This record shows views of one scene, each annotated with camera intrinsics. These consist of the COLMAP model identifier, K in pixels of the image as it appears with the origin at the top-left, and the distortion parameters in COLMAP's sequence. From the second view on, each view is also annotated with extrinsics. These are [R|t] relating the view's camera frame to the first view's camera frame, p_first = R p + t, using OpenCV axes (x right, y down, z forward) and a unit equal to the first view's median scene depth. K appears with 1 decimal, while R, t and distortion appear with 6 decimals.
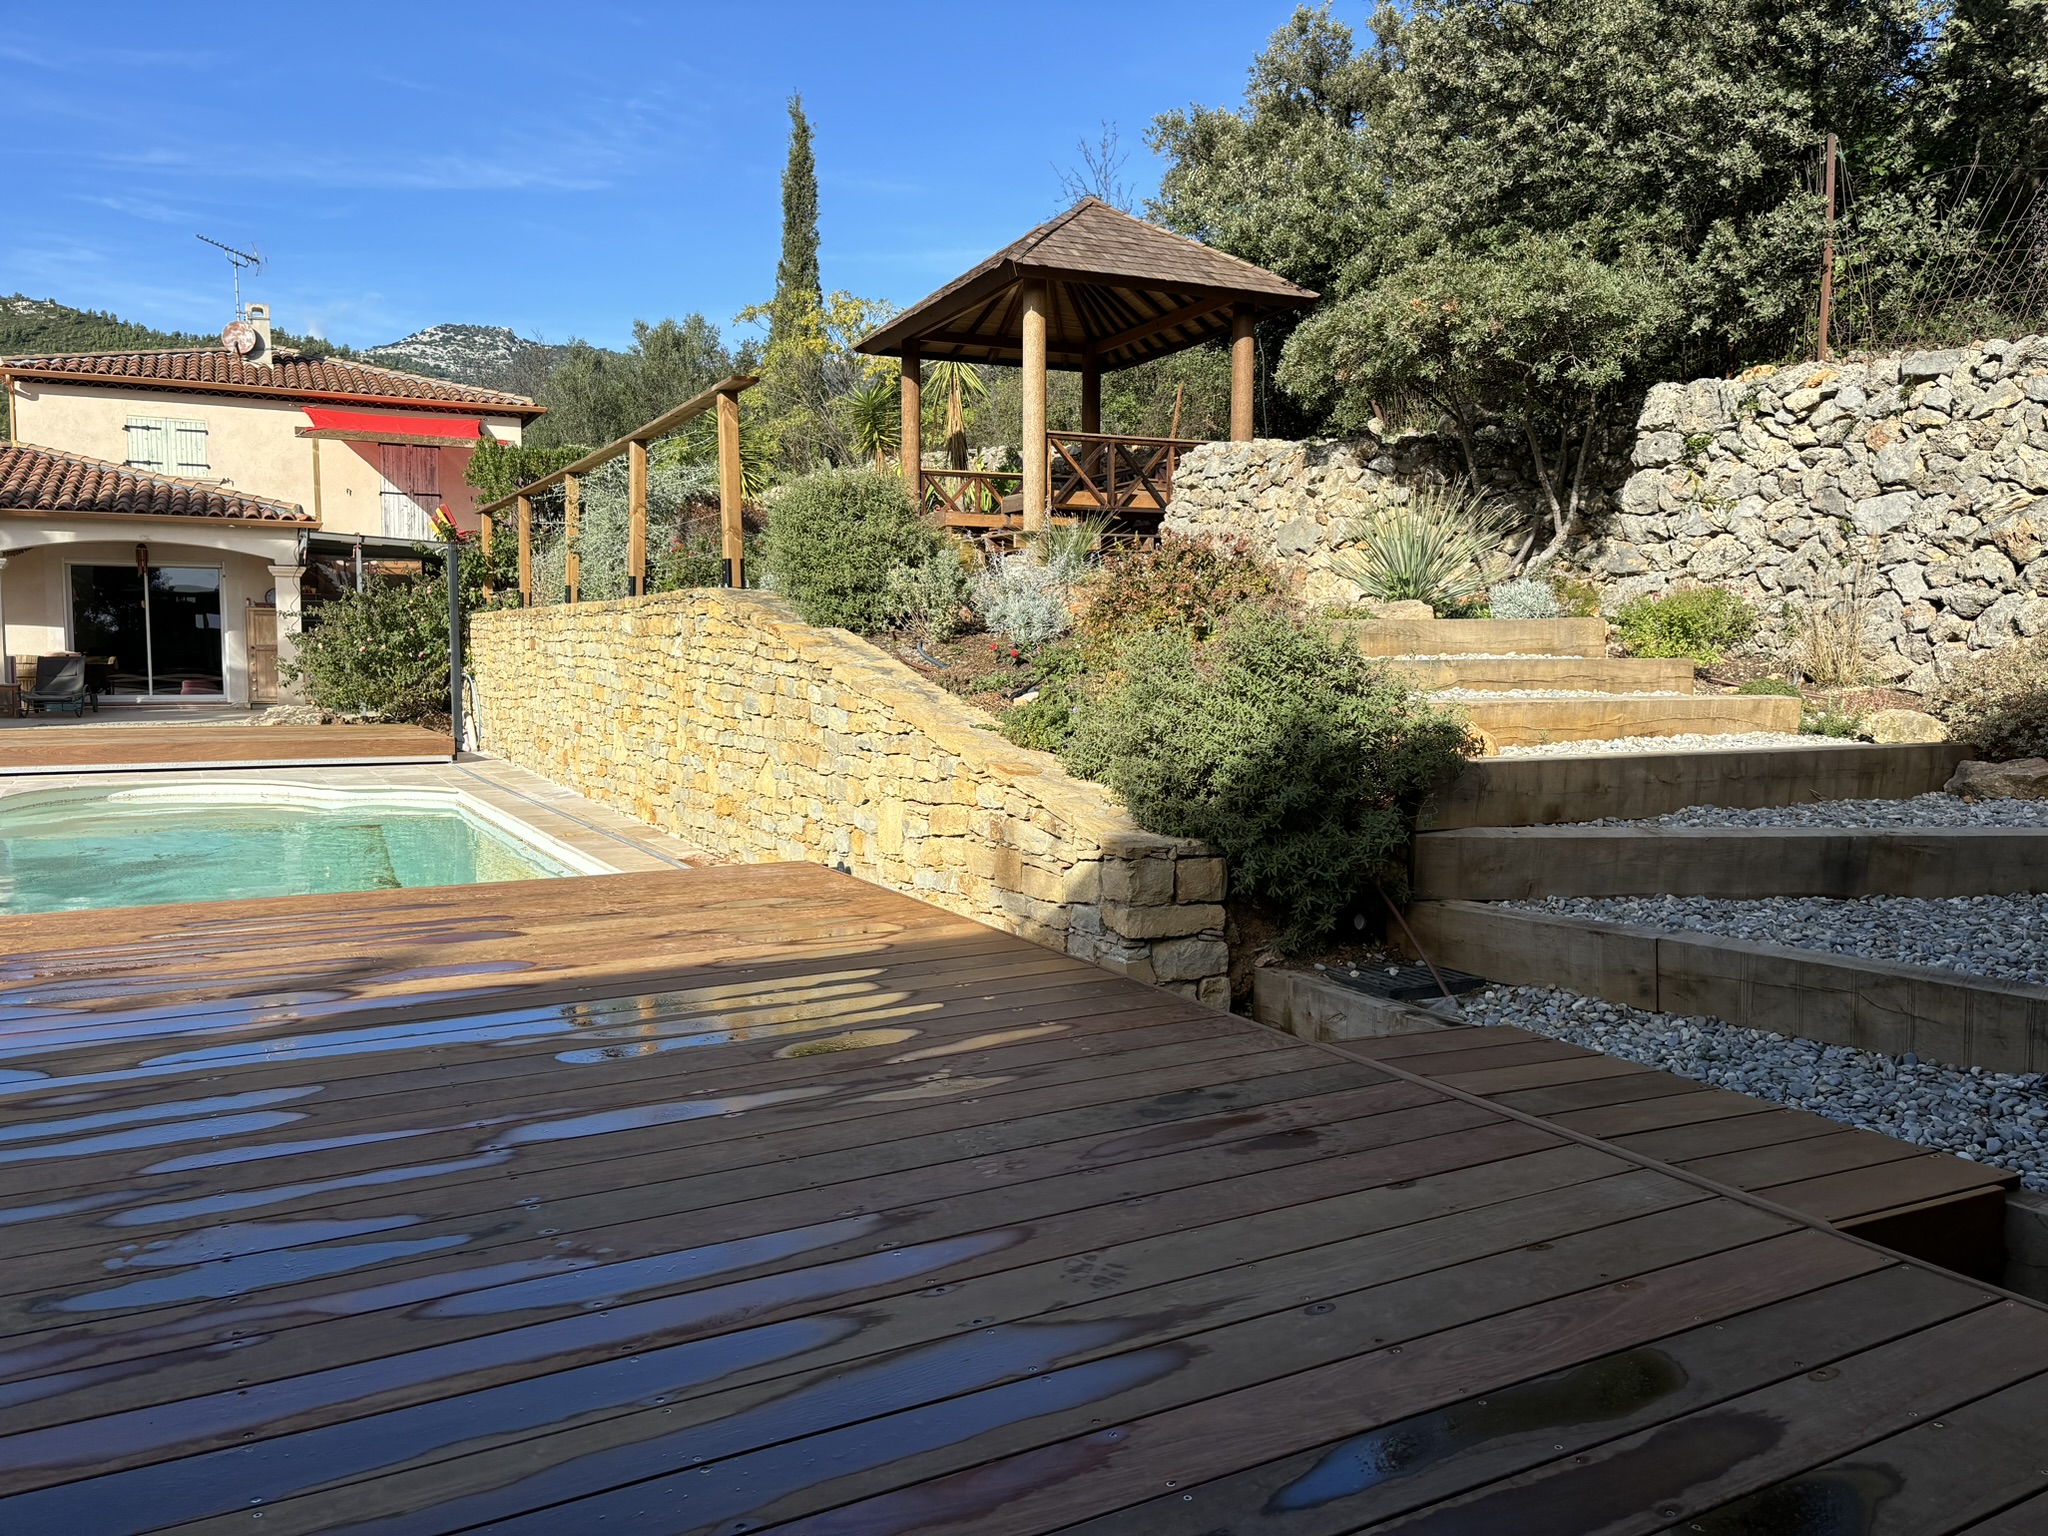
lens RADIAL K [[1531.2, 0, 1033.8], [0, 1531.2, 765.1], [0, 0, 1]] dist [0.051385, -0.052935]
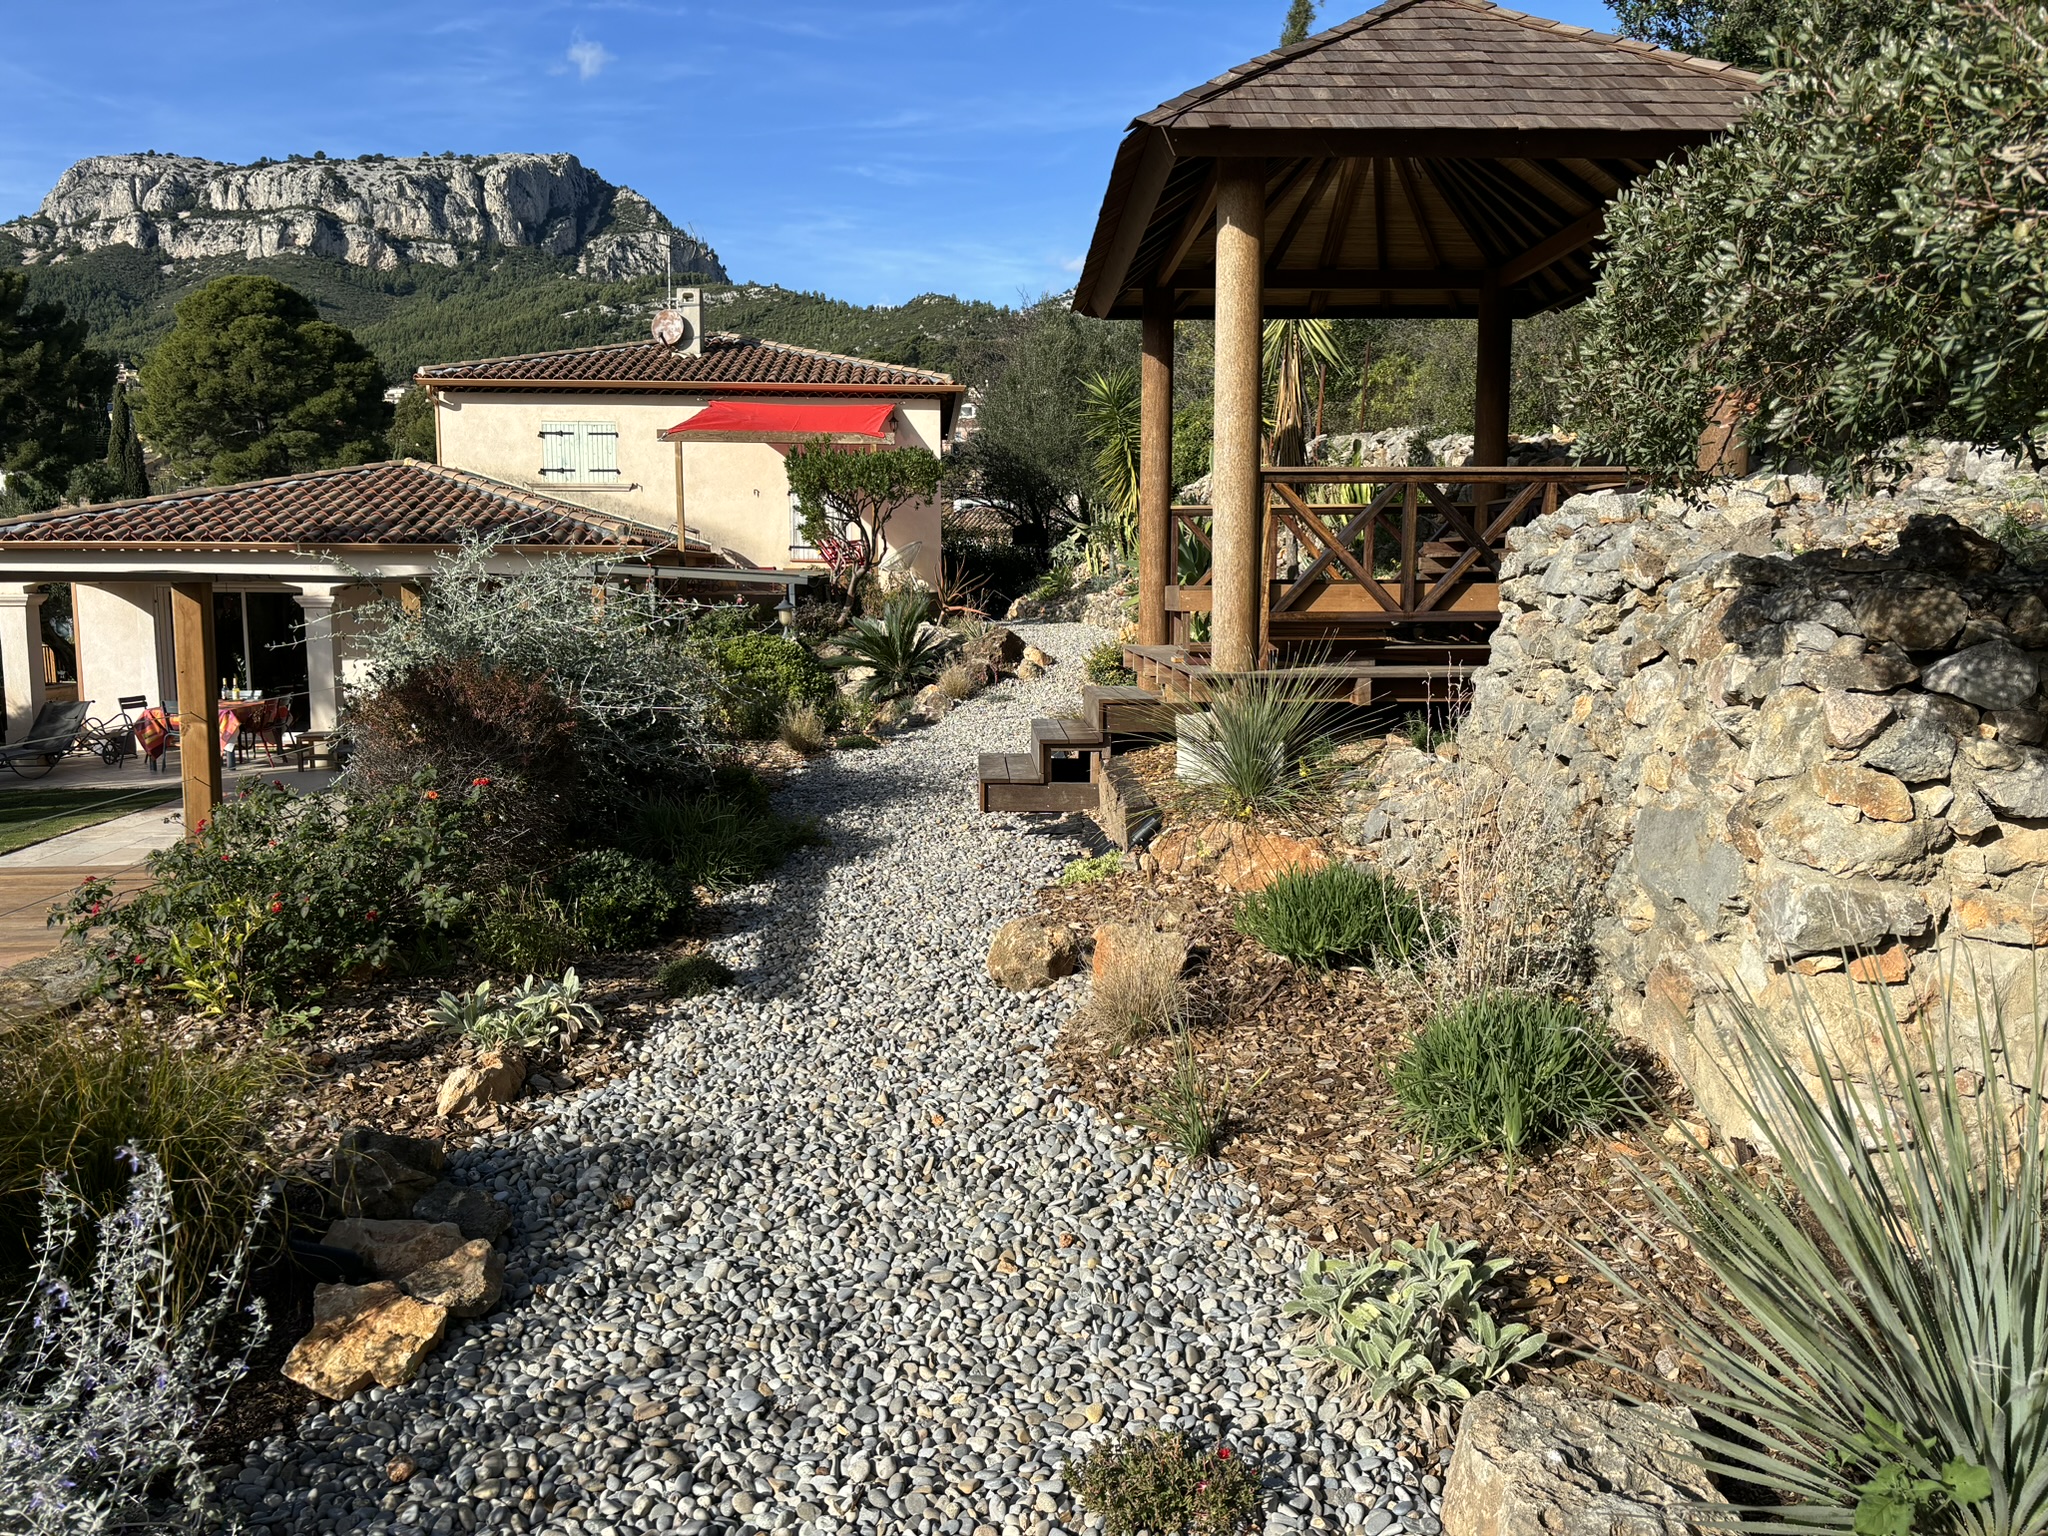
lens RADIAL K [[1531.2, 0, 1038.3], [0, 1531.2, 770.9], [0, 0, 1]] dist [0.051385, -0.052935]
pose [[0.920523, 0.044736, -0.388120, 0.065702], [-0.027087, 0.998340, 0.050827, -0.069026], [0.389749, -0.036275, 0.920206, 0.247089]]
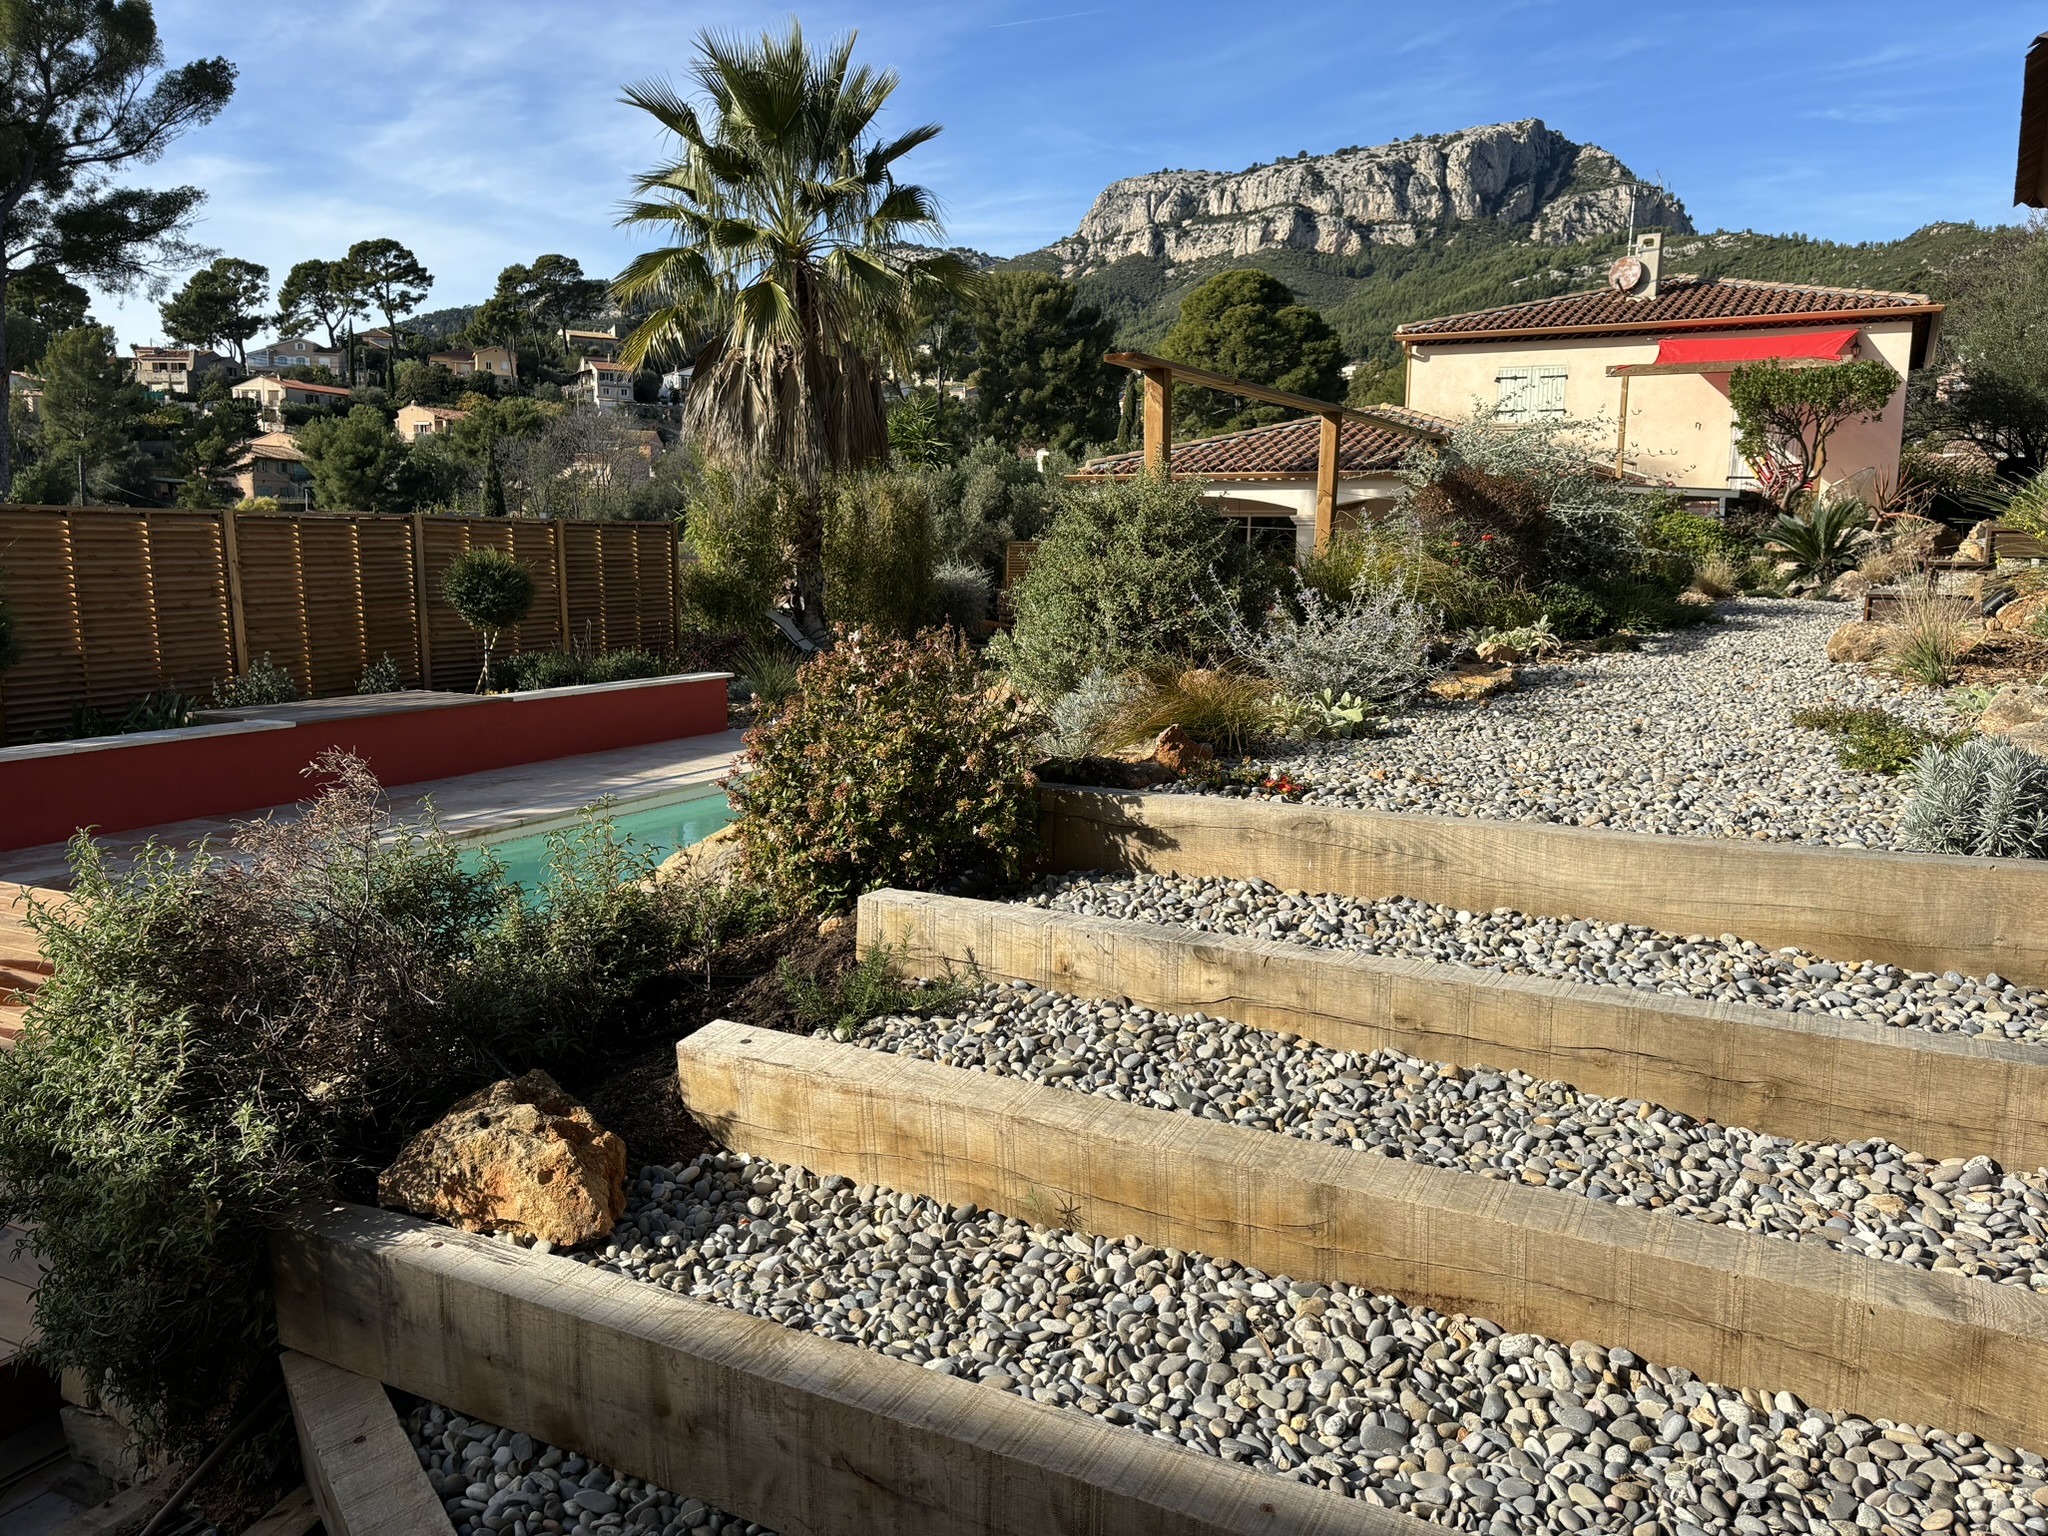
lens RADIAL K [[1531.2, 0, 1033.8], [0, 1531.2, 769.1], [0, 0, 1]] dist [0.051385, -0.052935]
pose [[0.556888, 0.125858, -0.820997, 0.131993], [-0.078481, 0.992004, 0.098839, -0.033928], [0.826871, 0.009391, 0.562313, 0.153541]]
